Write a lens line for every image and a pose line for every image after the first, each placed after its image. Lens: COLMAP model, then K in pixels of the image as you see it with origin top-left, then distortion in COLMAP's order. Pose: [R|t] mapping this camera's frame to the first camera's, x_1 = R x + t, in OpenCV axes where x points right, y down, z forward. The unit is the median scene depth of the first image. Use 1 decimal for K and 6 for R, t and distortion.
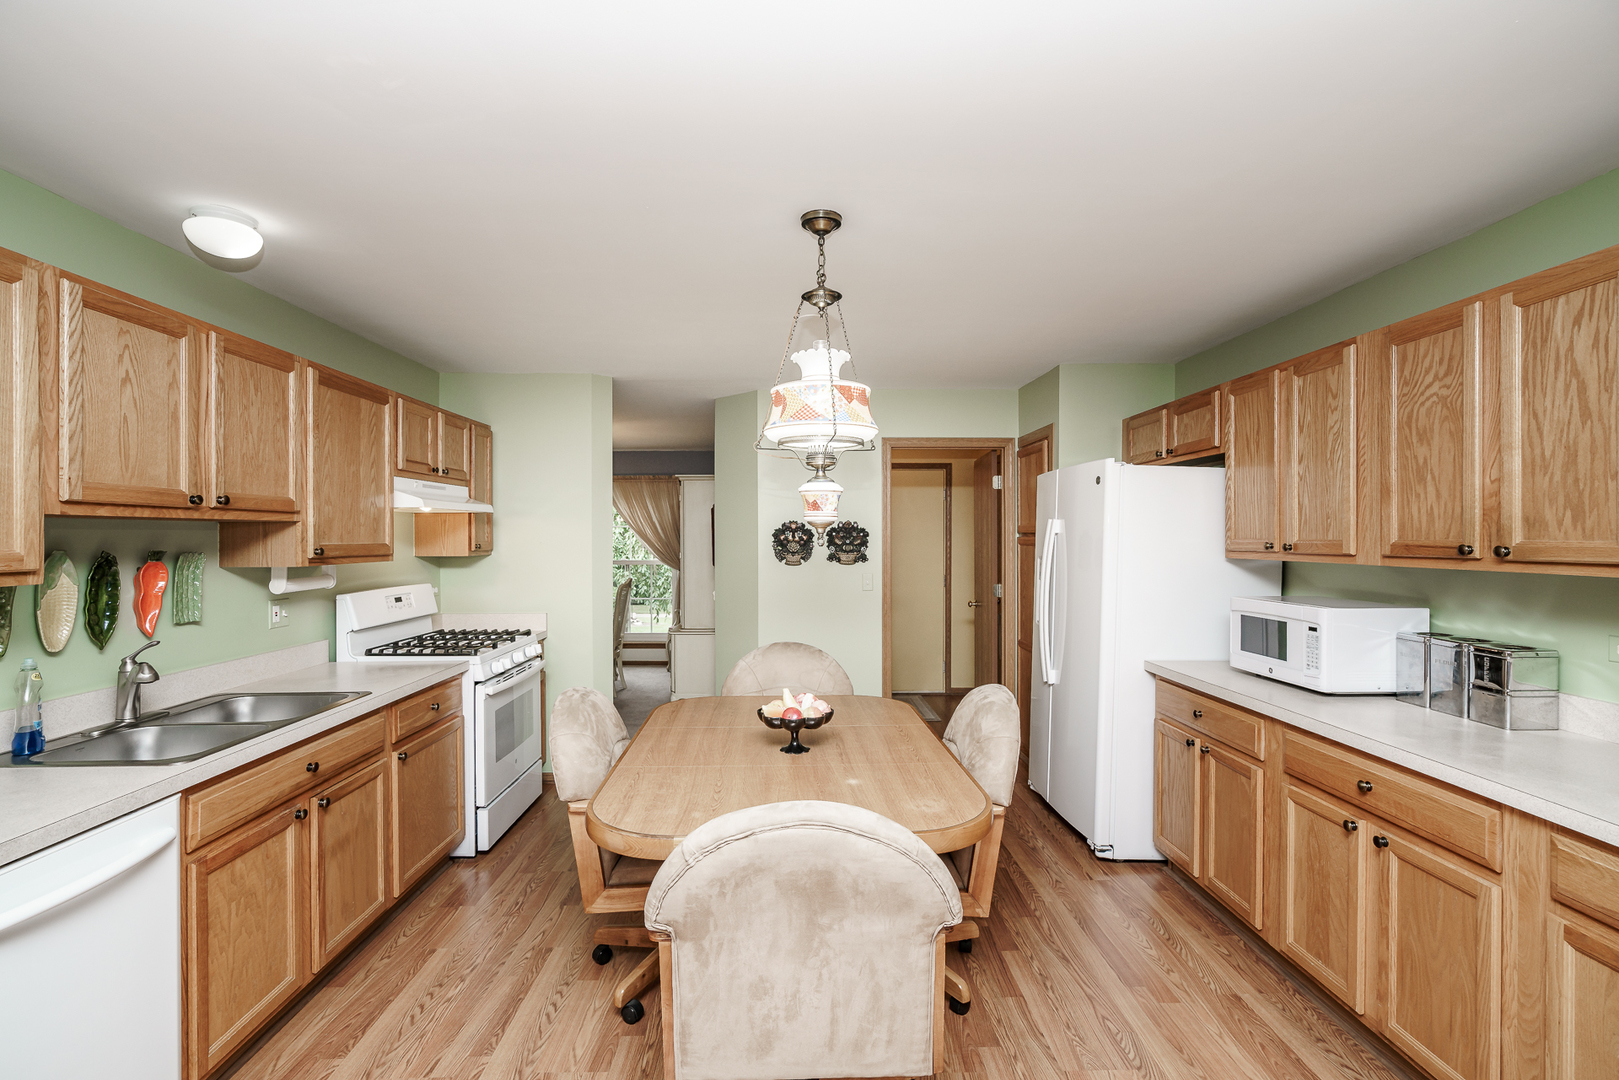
lens RADIAL K [[727.0, 0, 808.6], [0, 727.0, 547.6], [0, 0, 1]] dist [0.000369, -0.000040]
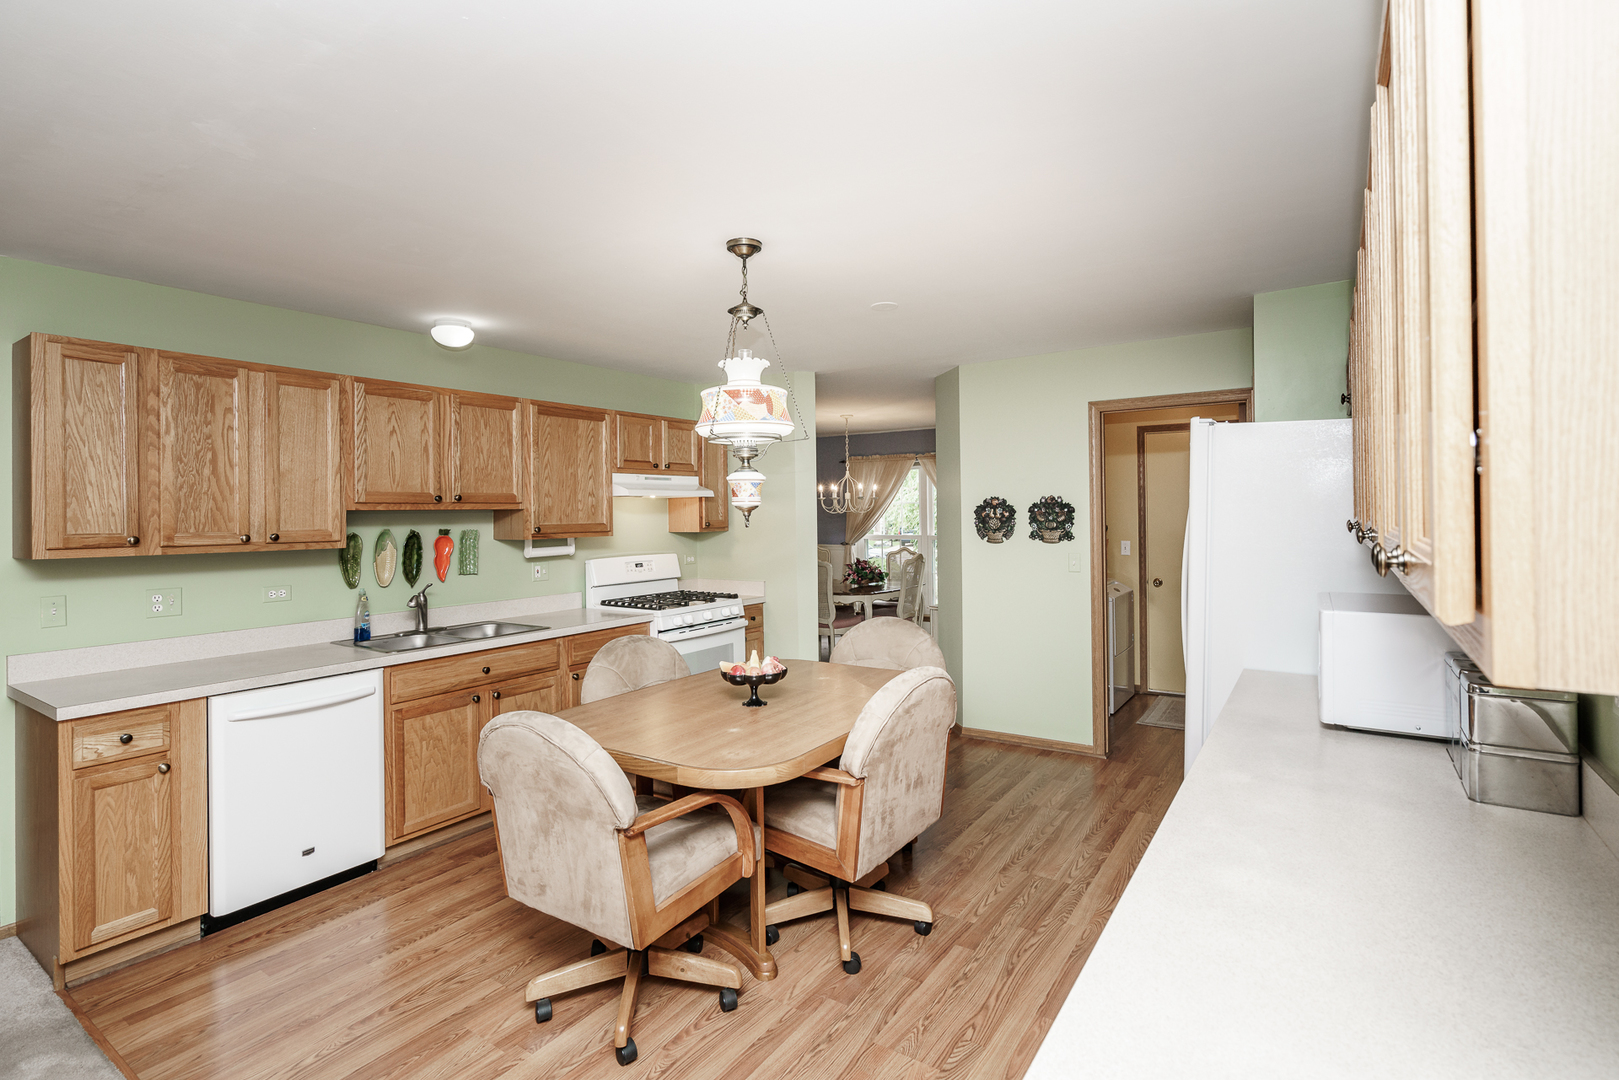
lens RADIAL K [[773.3, 0, 811.6], [0, 773.3, 517.2], [0, 0, 1]] dist [-0.003166, -0.000140]
pose [[0.817727, -0.005503, -0.575580, 0.747445], [0.002835, 0.999981, -0.005533, -0.009625], [0.575599, 0.002893, 0.817727, 0.050689]]
